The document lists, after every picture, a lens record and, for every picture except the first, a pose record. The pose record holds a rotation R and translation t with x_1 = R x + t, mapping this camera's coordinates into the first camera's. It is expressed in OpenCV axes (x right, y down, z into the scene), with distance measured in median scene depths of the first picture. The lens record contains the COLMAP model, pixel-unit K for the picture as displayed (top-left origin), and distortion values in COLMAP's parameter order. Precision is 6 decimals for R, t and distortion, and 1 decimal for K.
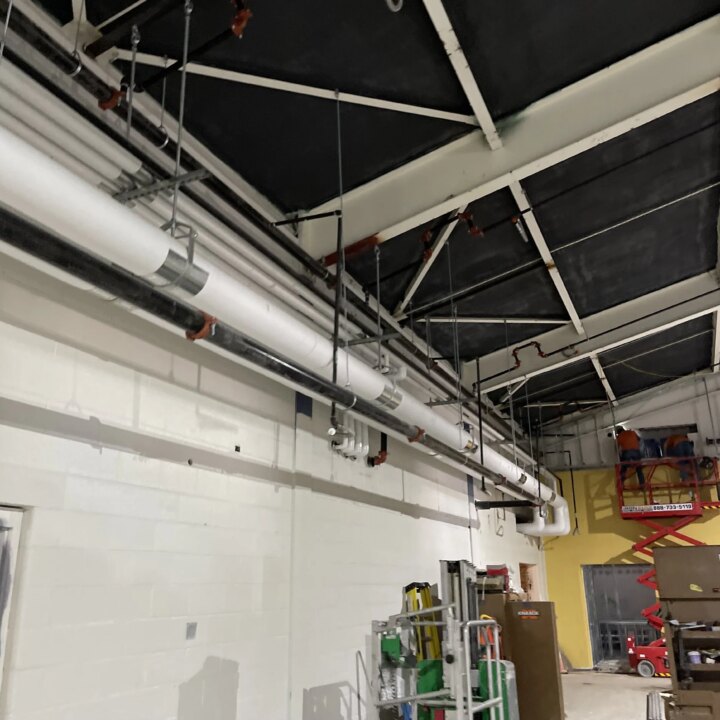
lens RADIAL K [[714.0, 0, 362.0], [0, 714.0, 358.0], [0, 0, 1]] dist [0.021833, 0.000000]
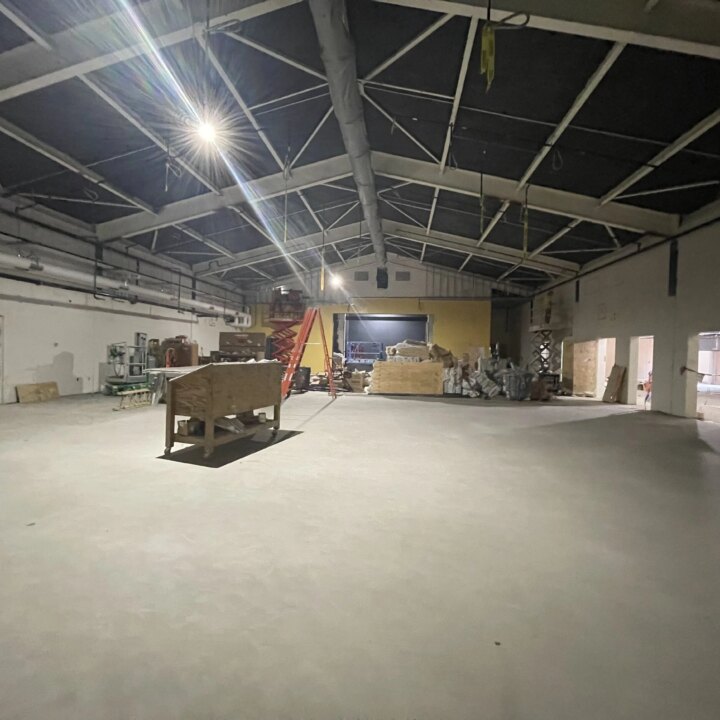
lens RADIAL K [[381.6, 0, 356.3], [0, 381.6, 358.9], [0, 0, 1]] dist [-0.000397, 0.000630]
pose [[0.951726, 0.031094, 0.305370, 0.243644], [-0.129541, 0.942607, 0.307753, -0.147482], [-0.278275, -0.332454, 0.901131, -0.492974]]
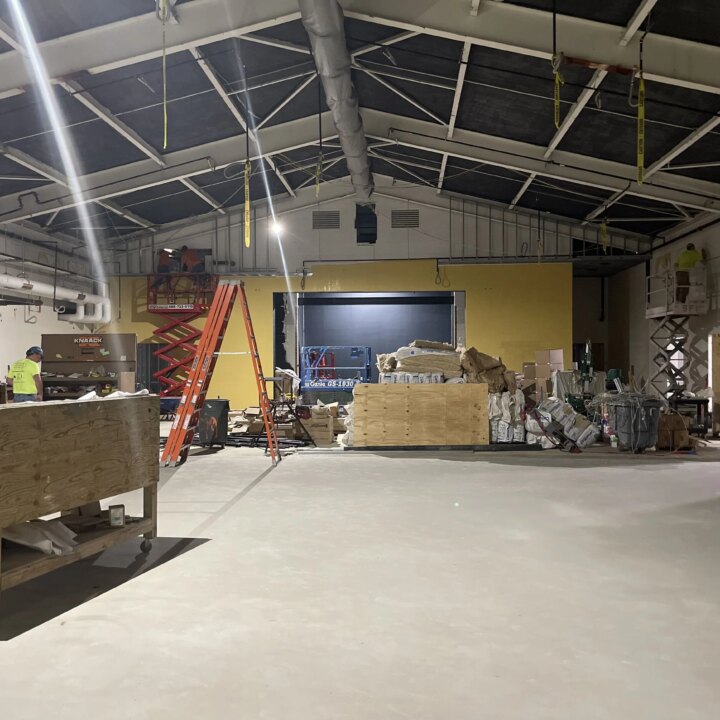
lens RADIAL K [[714.0, 0, 361.3], [0, 714.0, 364.0], [0, 0, 1]] dist [0.021833, 0.000000]
pose [[0.934068, 0.010843, 0.356931, 0.262139], [-0.119494, 0.951407, 0.283805, -0.137276], [-0.336510, -0.307744, 0.889975, -0.450234]]
